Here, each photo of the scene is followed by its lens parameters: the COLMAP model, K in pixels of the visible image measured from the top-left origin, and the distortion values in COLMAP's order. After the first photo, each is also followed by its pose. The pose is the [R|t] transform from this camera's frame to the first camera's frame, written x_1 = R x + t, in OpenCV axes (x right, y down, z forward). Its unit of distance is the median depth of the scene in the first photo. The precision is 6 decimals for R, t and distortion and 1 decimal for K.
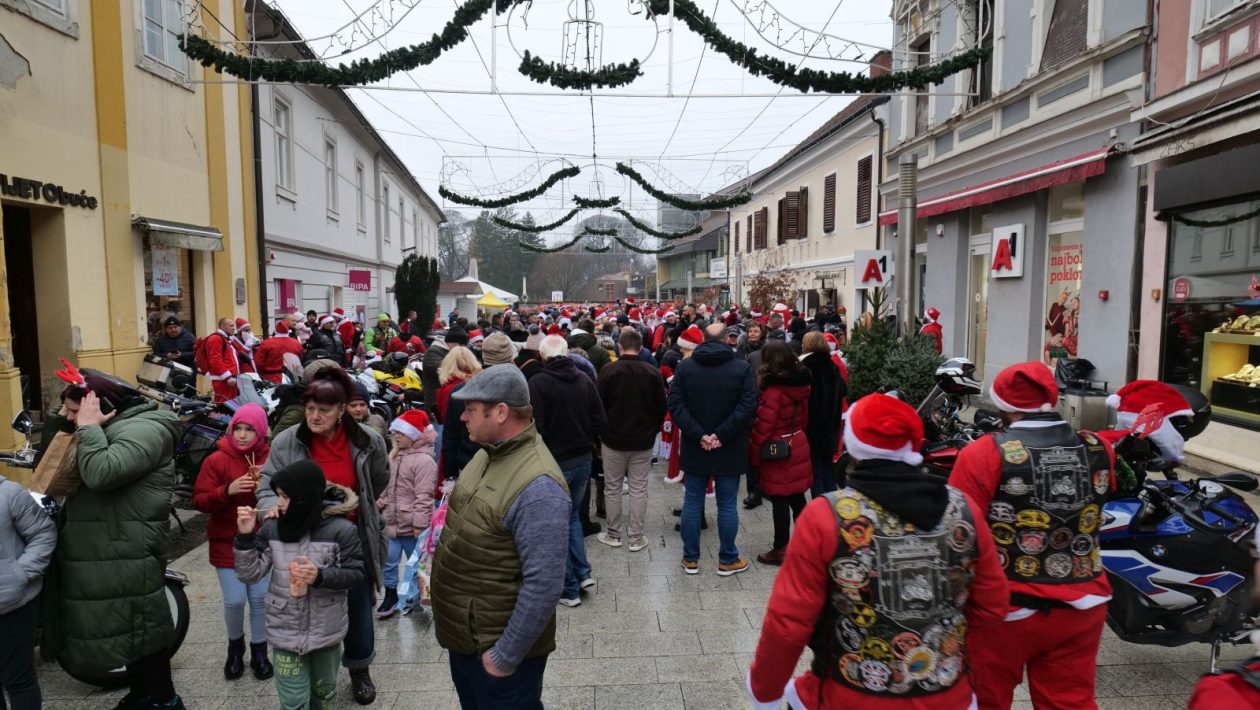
lens RADIAL K [[711.1, 0, 630.6], [0, 711.1, 353.6], [0, 0, 1]] dist [-0.021909, 0.009369]
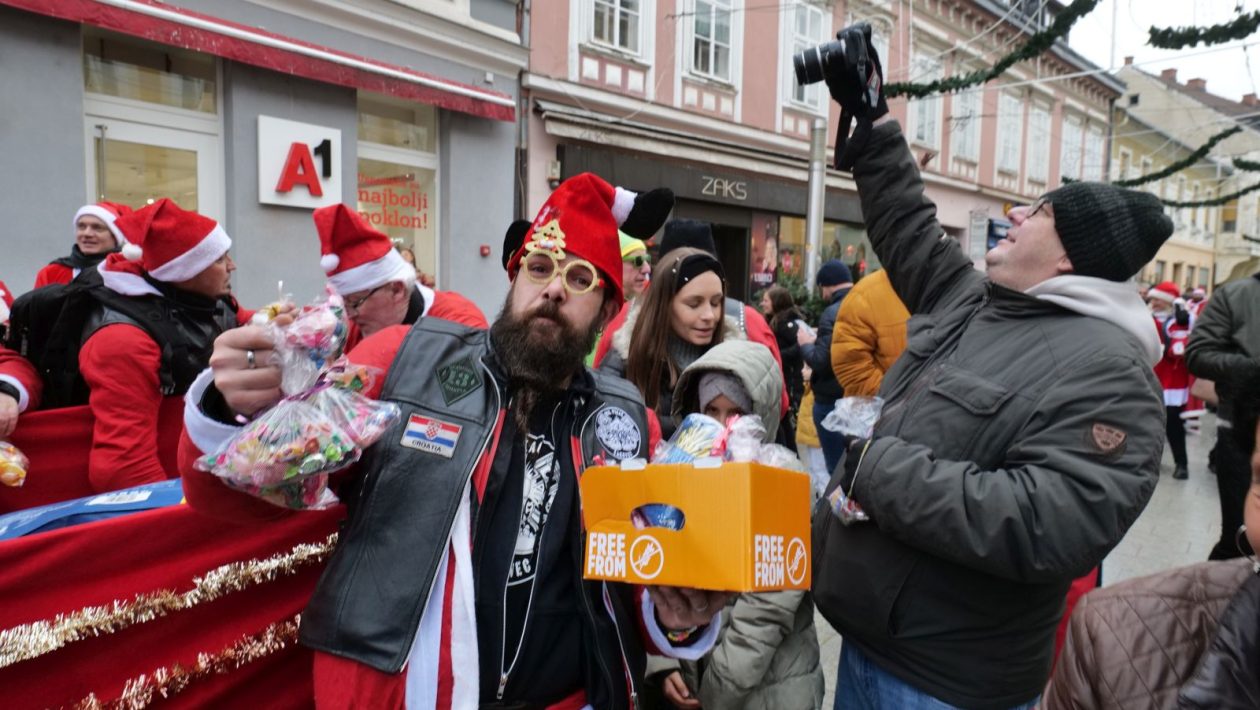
lens RADIAL K [[711.1, 0, 634.5], [0, 711.1, 348.8], [0, 0, 1]] dist [-0.021909, 0.009369]
pose [[-0.706184, -0.074908, 0.704054, -0.159526], [0.030315, 0.990277, 0.135767, -0.086345], [-0.707379, 0.117220, -0.697047, 1.754060]]
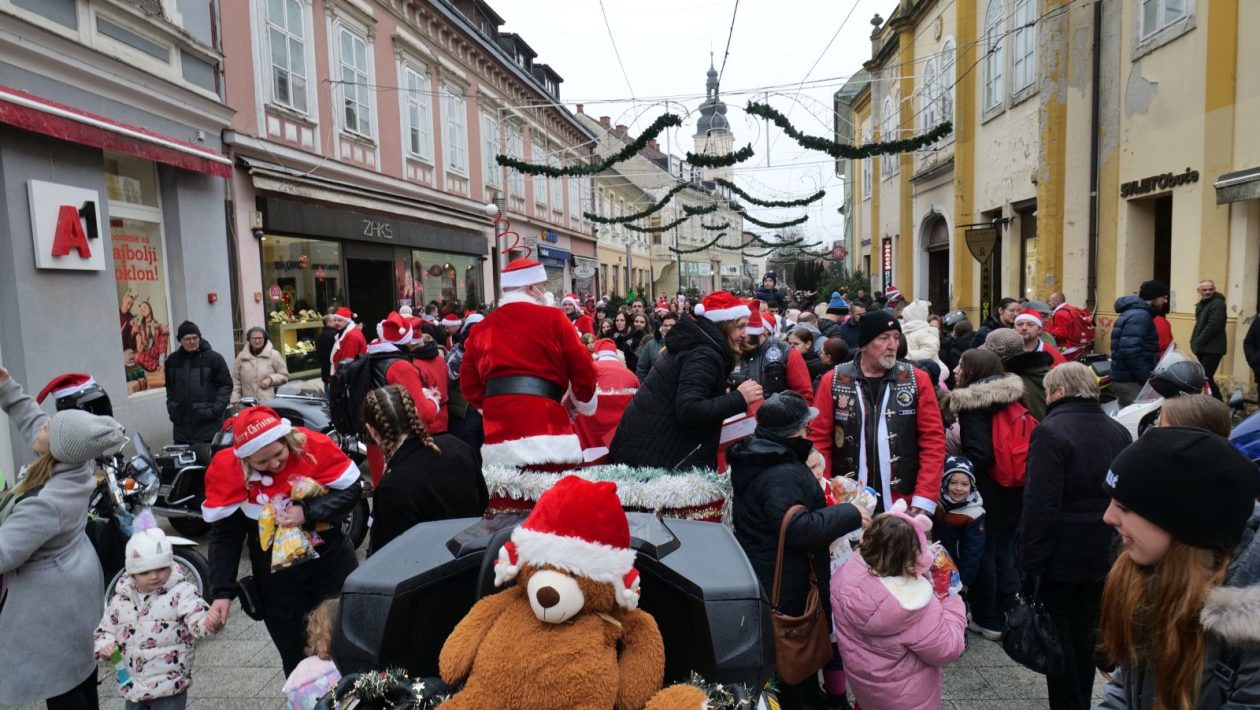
lens RADIAL K [[711.1, 0, 631.0], [0, 711.1, 367.1], [0, 0, 1]] dist [-0.021909, 0.009369]
pose [[-0.994102, 0.025229, 0.105472, -0.016692], [0.043848, 0.983029, 0.178132, -0.158923], [-0.099188, 0.181707, -0.978338, 2.217295]]
